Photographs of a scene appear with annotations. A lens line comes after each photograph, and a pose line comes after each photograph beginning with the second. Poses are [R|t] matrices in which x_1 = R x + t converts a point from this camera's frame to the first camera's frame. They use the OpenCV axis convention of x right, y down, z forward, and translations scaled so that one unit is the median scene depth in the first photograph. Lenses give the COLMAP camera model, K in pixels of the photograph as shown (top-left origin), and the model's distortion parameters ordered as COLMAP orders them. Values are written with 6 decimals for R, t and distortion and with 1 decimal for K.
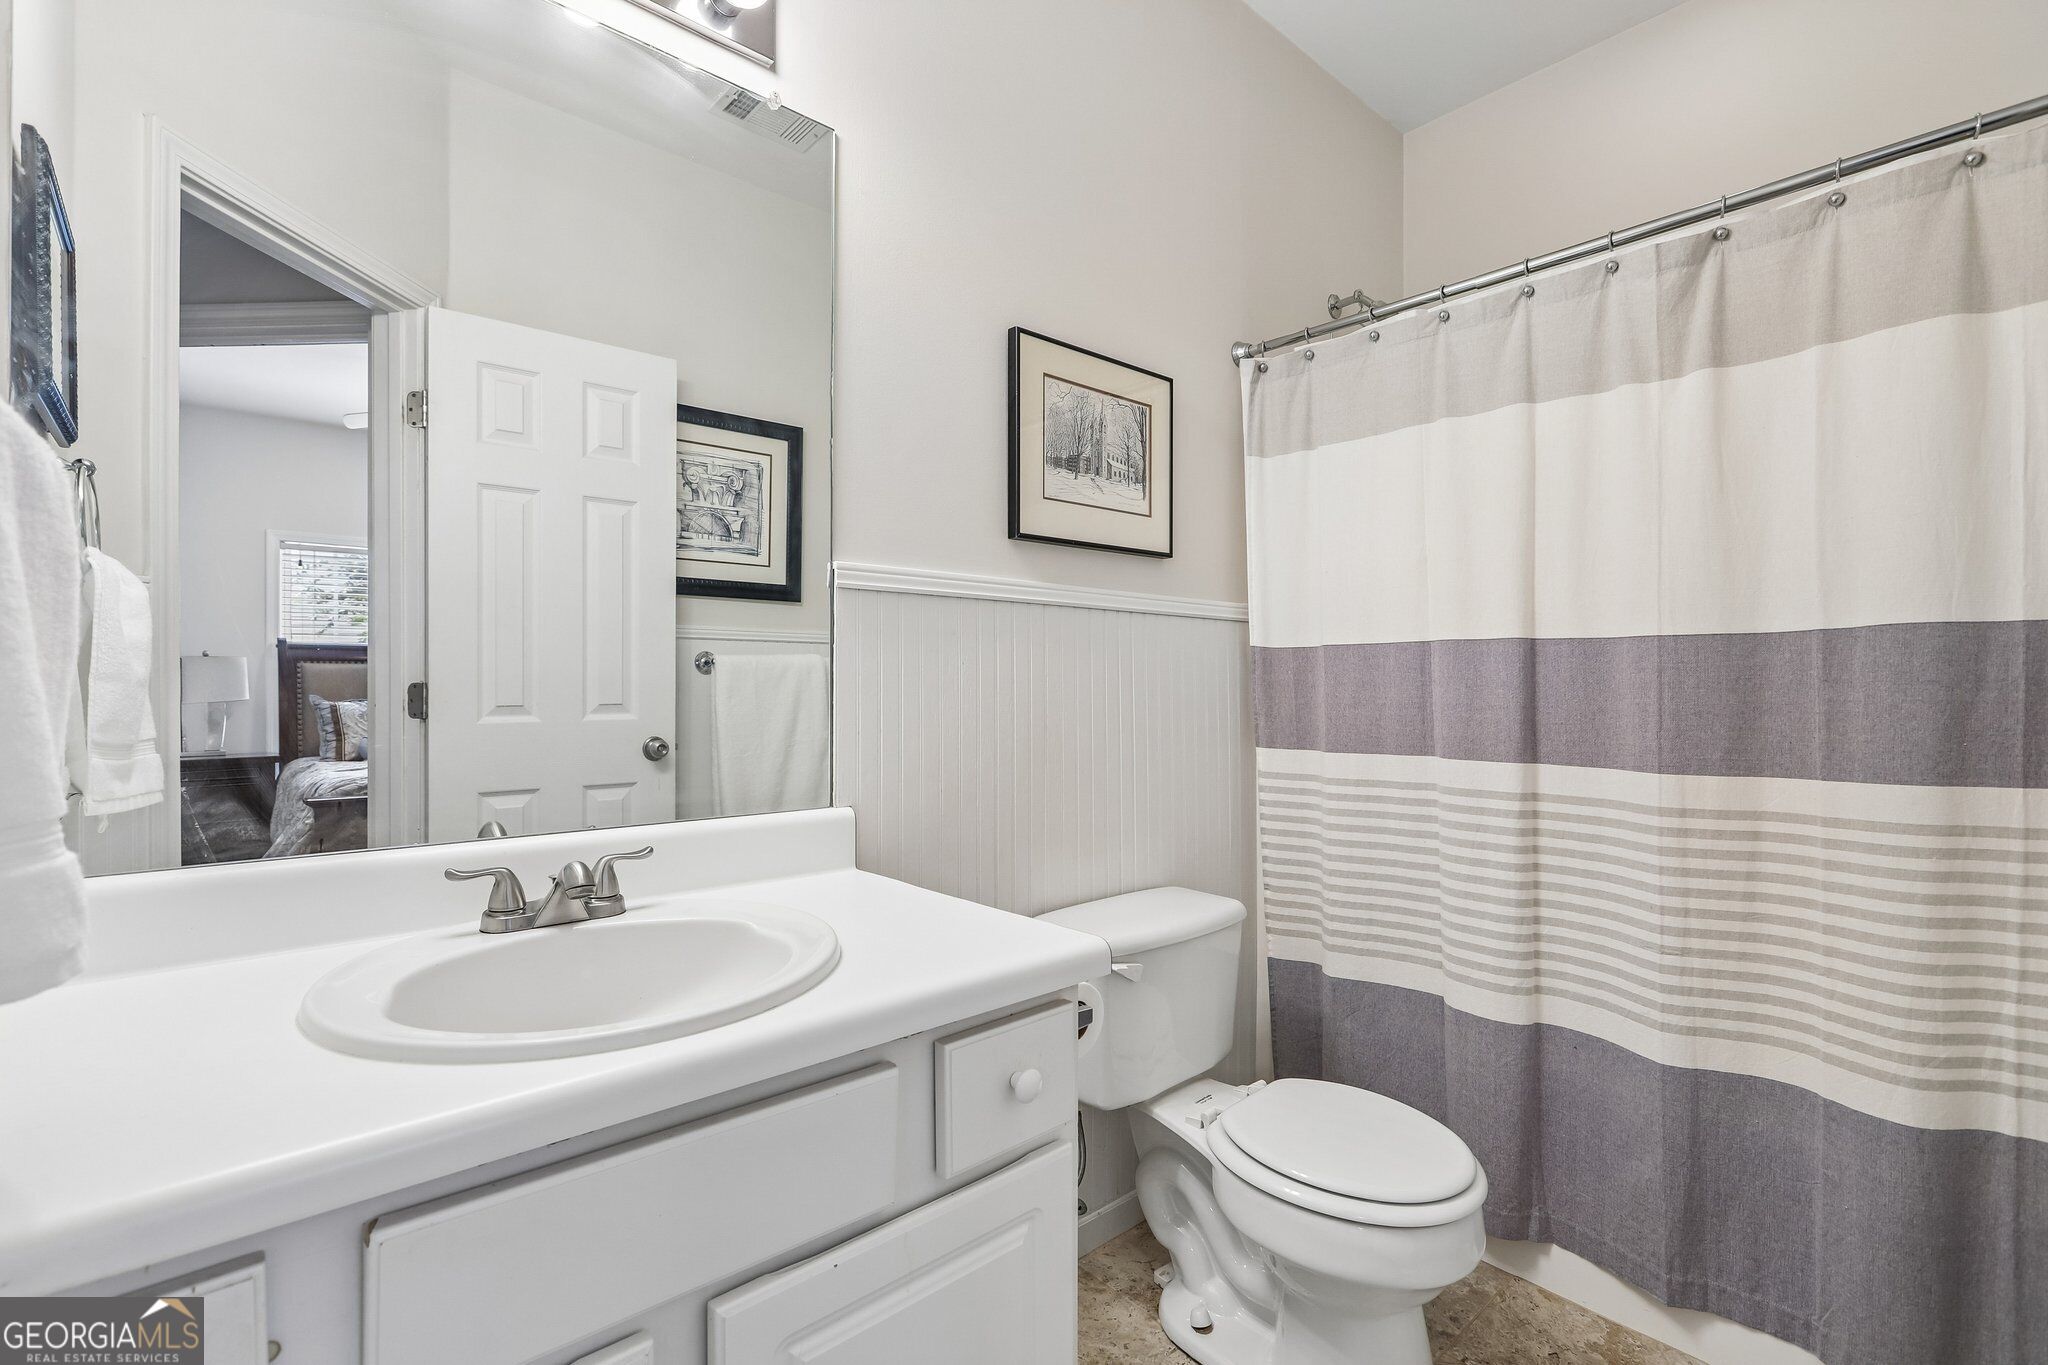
lens RADIAL K [[913.5, 0, 1019.8], [0, 913.5, 683.0], [0, 0, 1]] dist [-0.000204, 0.000422]
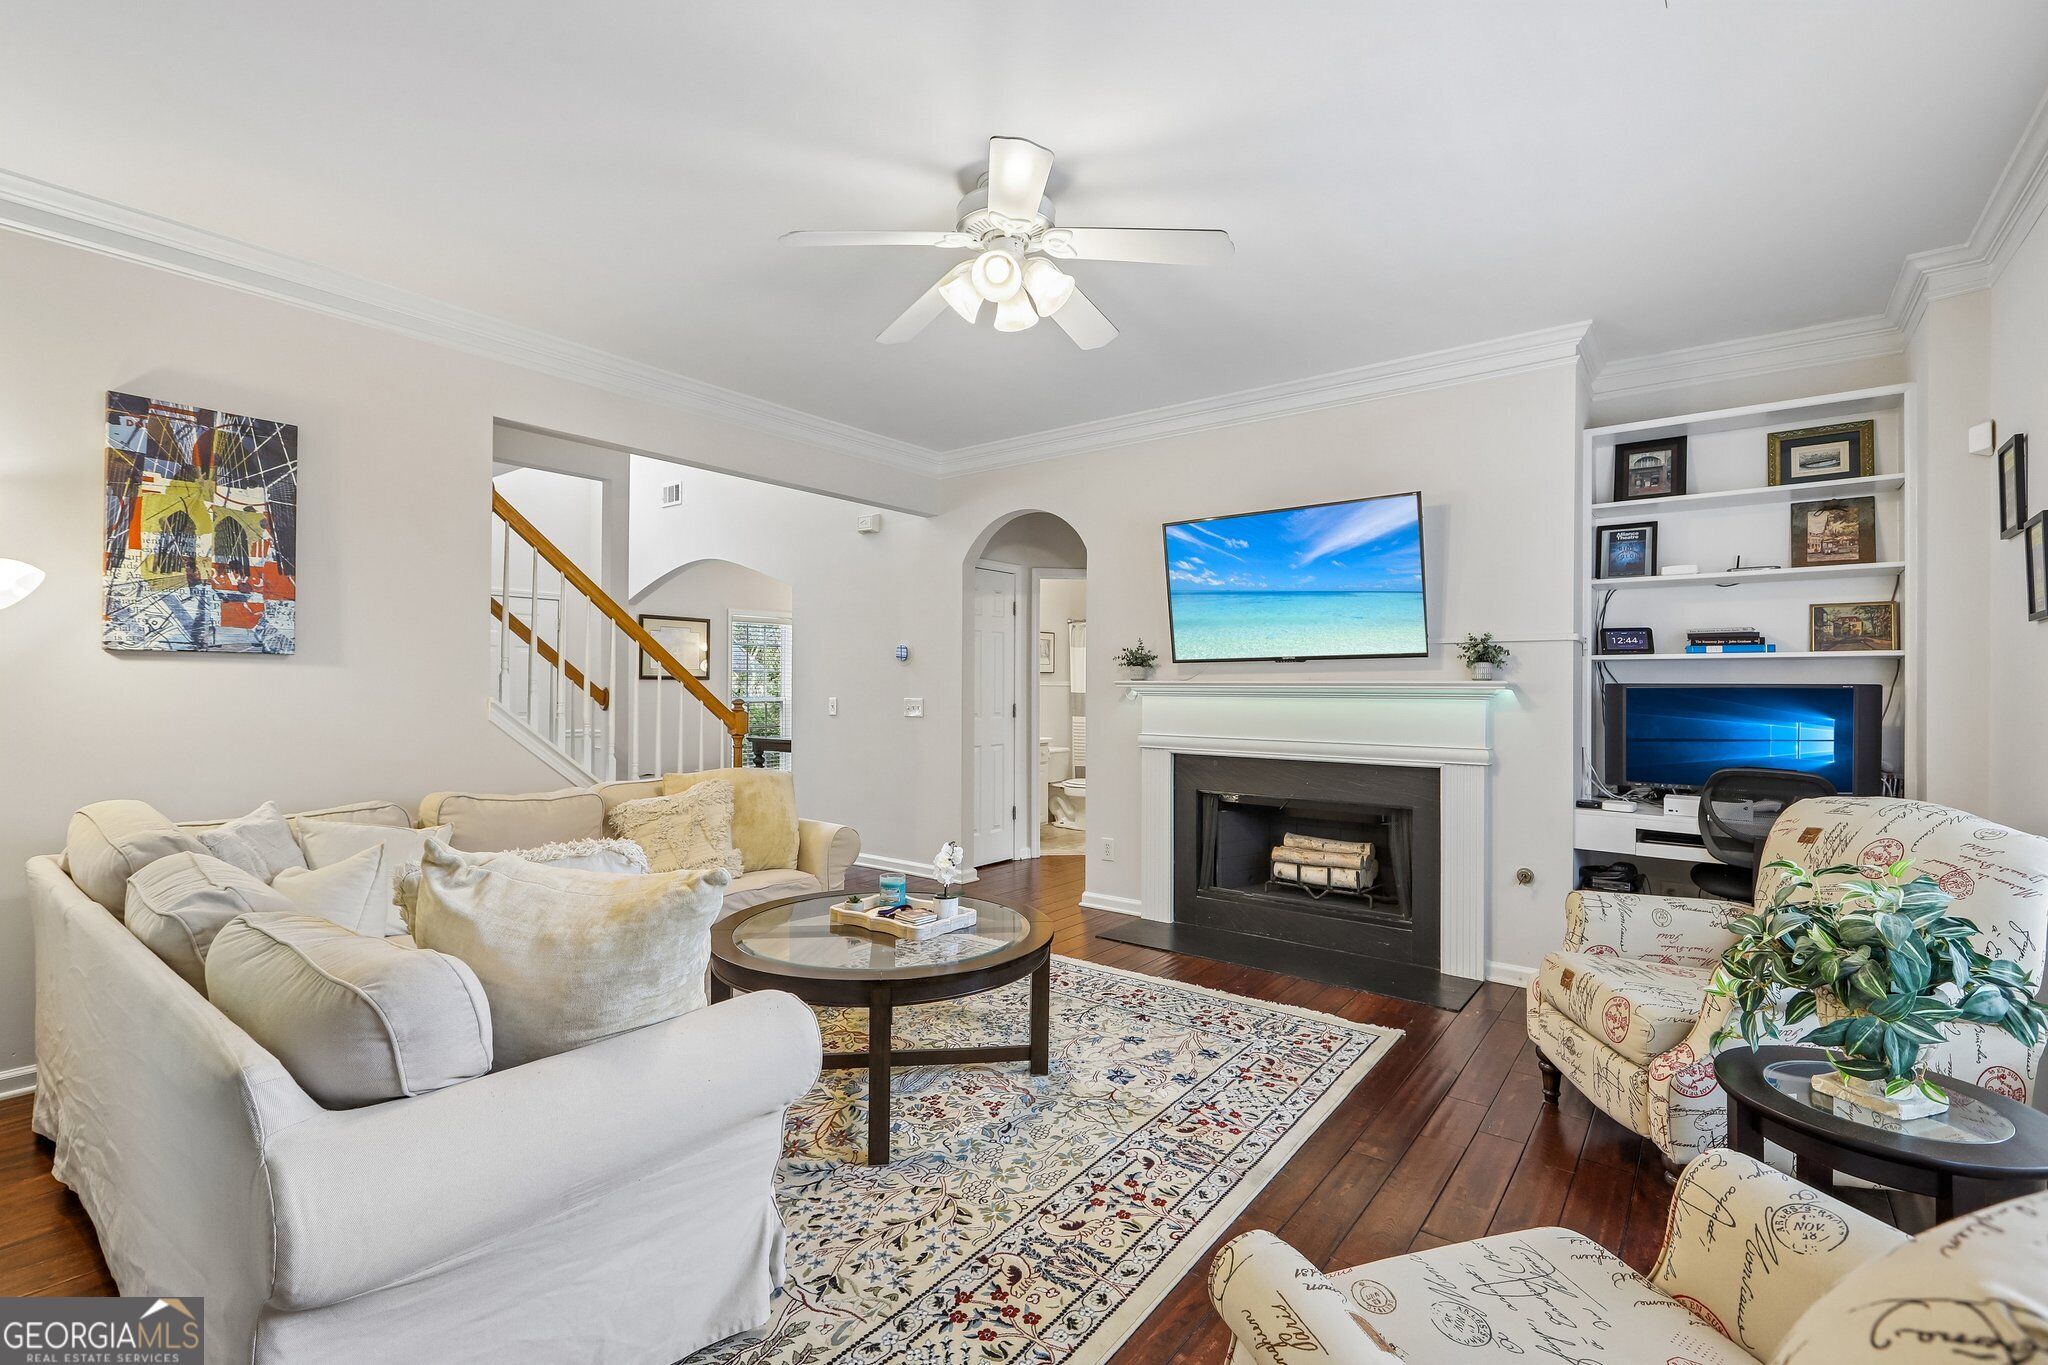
lens RADIAL K [[913.5, 0, 1019.8], [0, 913.5, 683.0], [0, 0, 1]] dist [-0.000204, 0.000422]
pose [[0.983094, 0.007704, 0.182941, -0.758988], [-0.006842, 0.999962, -0.005339, -0.059732], [-0.182975, 0.003997, 0.983109, -3.128210]]
